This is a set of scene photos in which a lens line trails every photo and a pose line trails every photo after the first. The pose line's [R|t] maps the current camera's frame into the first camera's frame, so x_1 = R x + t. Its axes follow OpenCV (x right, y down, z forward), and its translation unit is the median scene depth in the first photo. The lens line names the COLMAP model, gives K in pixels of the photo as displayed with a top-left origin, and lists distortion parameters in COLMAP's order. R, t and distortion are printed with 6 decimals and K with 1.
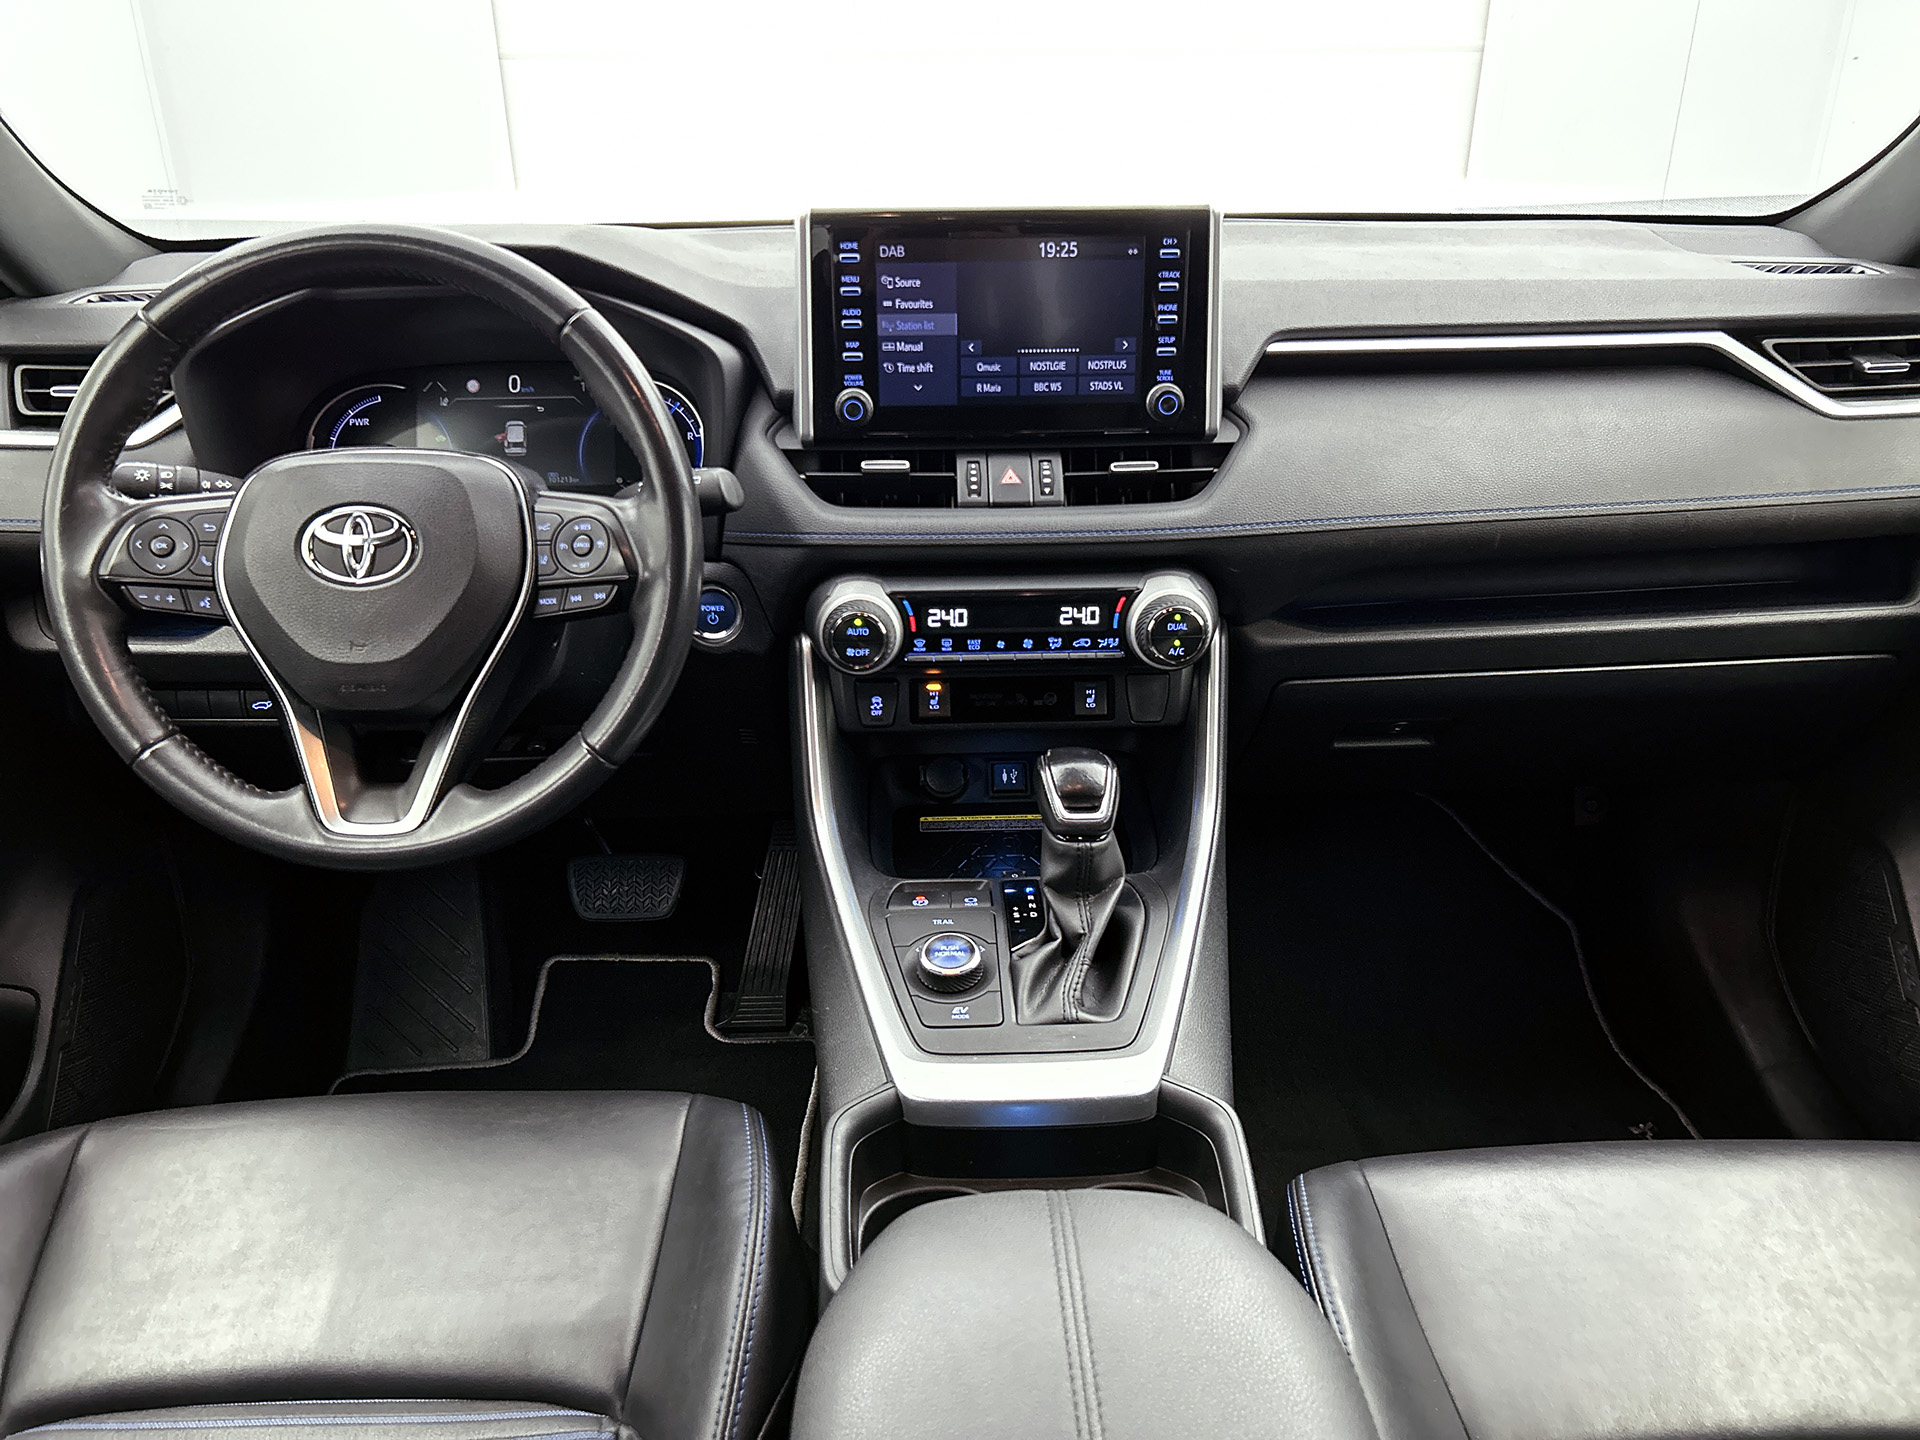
lens RADIAL K [[1456.0, 0, 957.4], [0, 1456.0, 731.8], [0, 0, 1]] dist [0.037570, -0.032859]
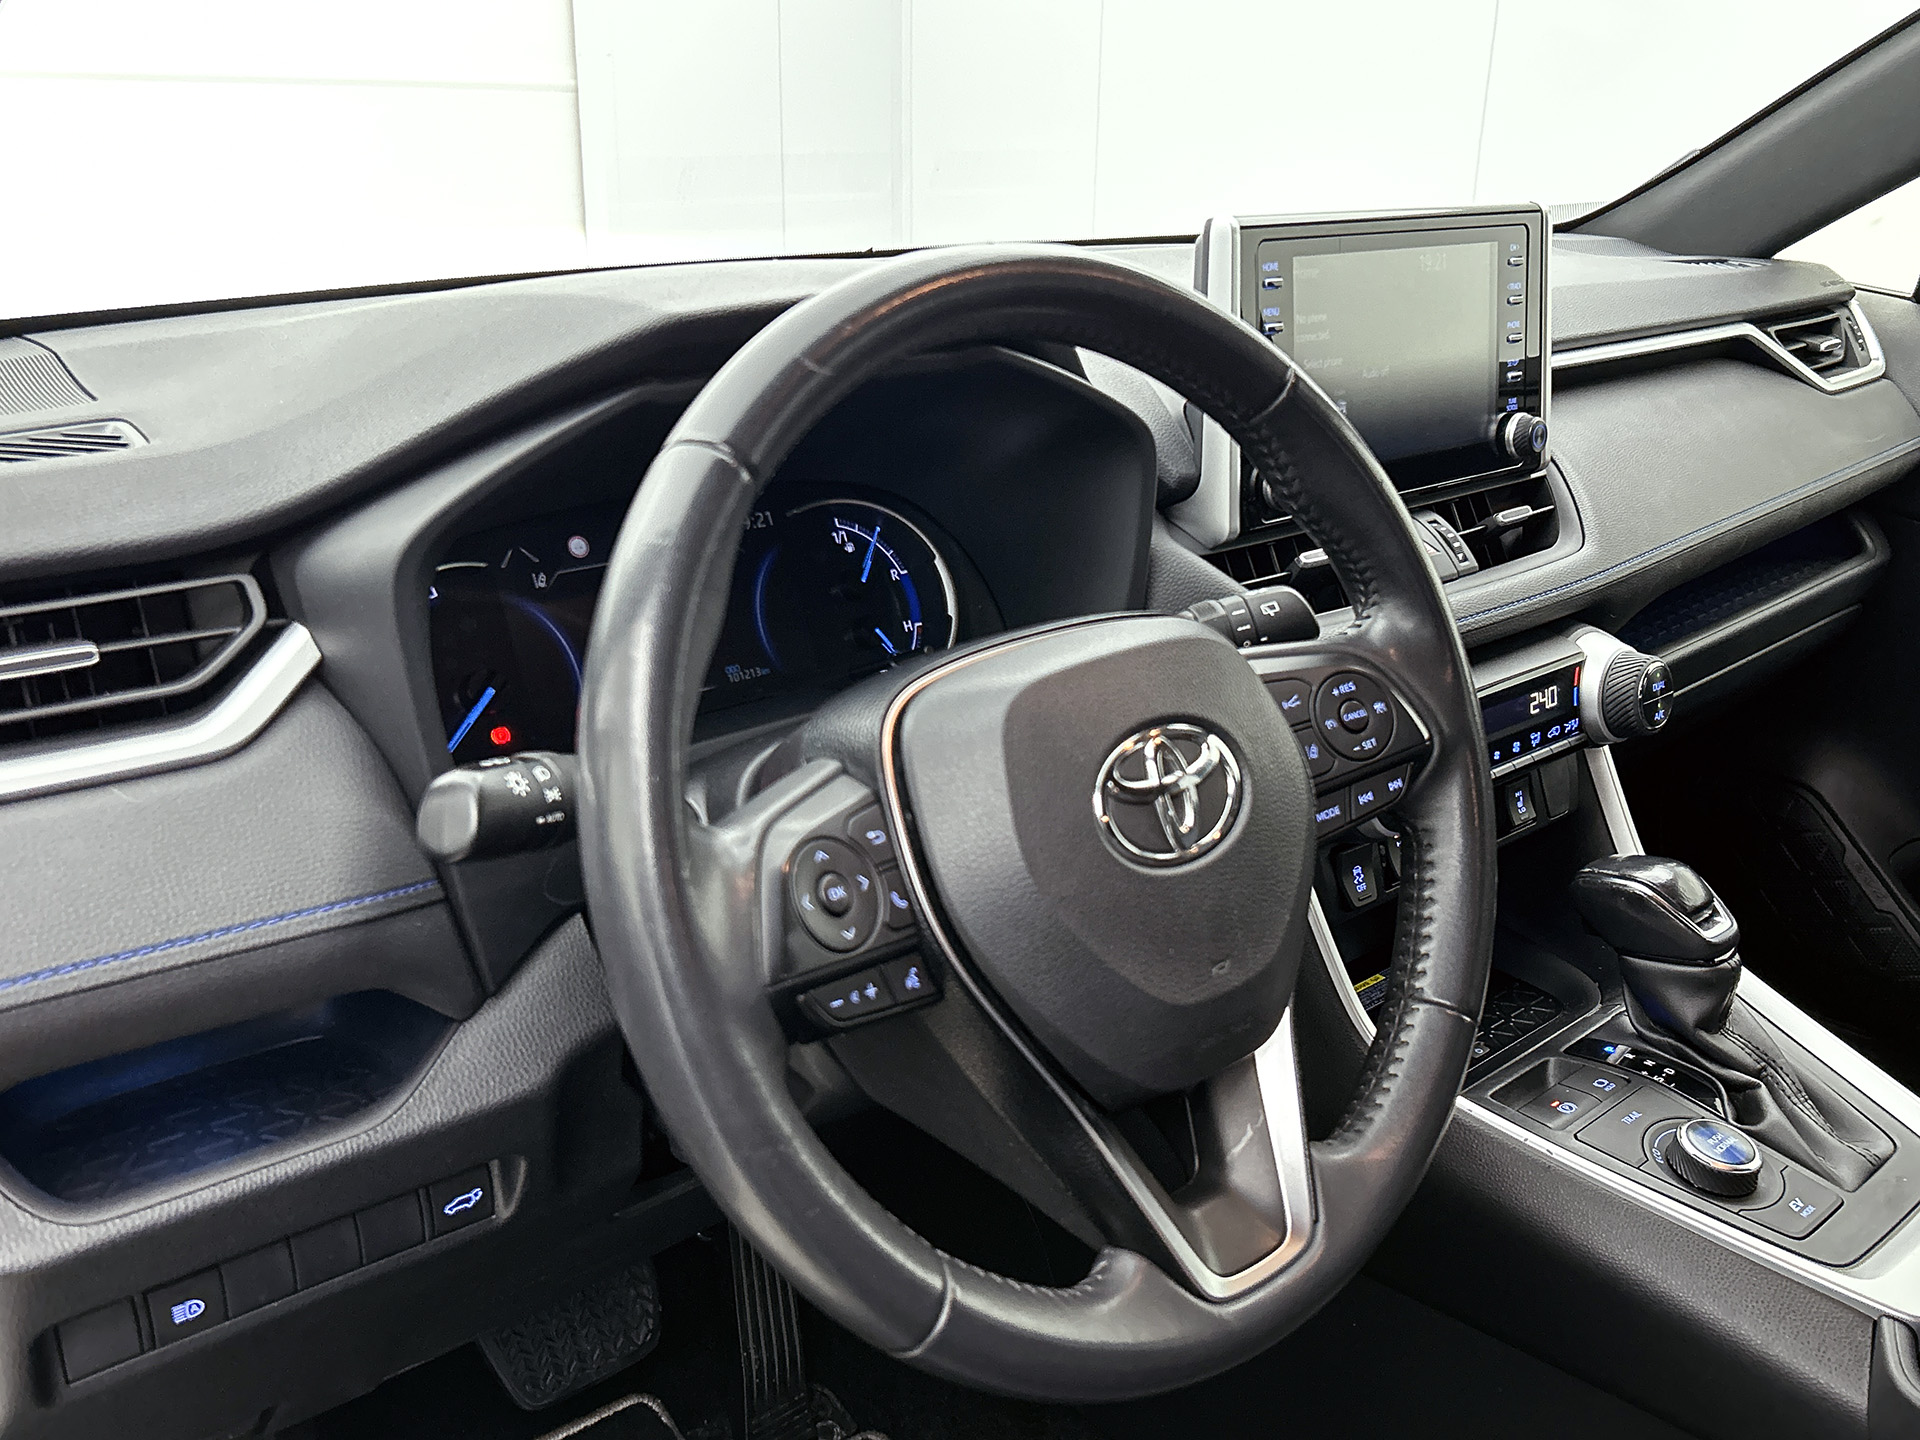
lens RADIAL K [[1717.6, 0, 961.0], [0, 1717.6, 728.3], [0, 0, 1]] dist [-0.015944, -0.013568]
pose [[0.770051, -0.203937, 0.604509, -0.737191], [0.257997, 0.966142, -0.002711, -0.144778], [-0.583489, 0.158049, 0.796594, 0.437638]]
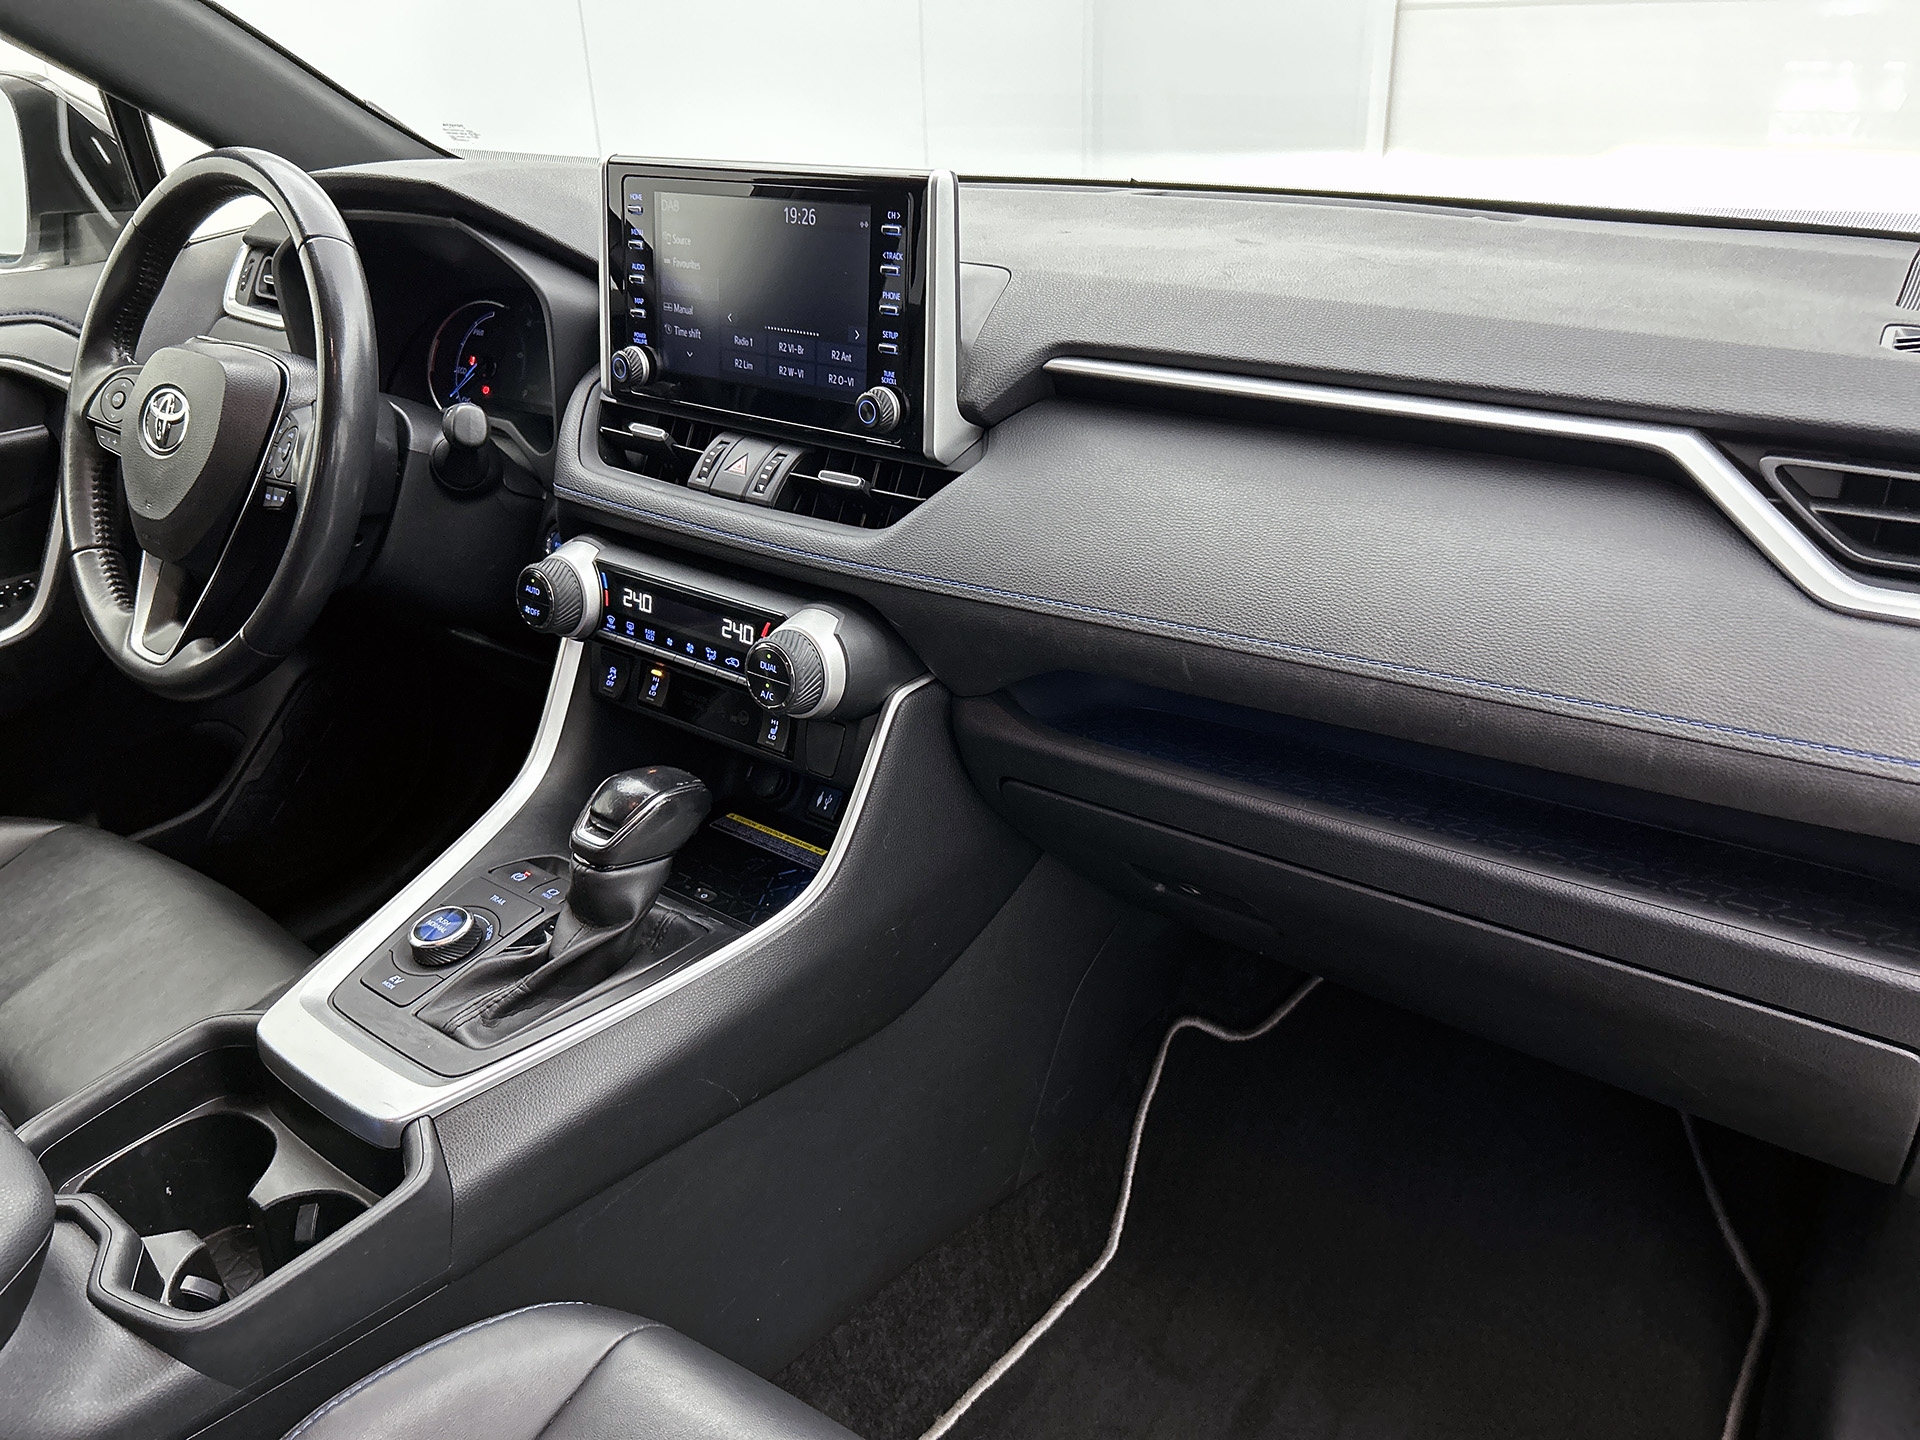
lens RADIAL K [[1456.0, 0, 955.2], [0, 1456.0, 734.5], [0, 0, 1]] dist [0.037570, -0.032859]
pose [[0.766208, 0.272276, -0.582058, 0.717404], [-0.258757, 0.959844, 0.108375, -0.149813], [0.588192, 0.067573, 0.805893, 0.369365]]
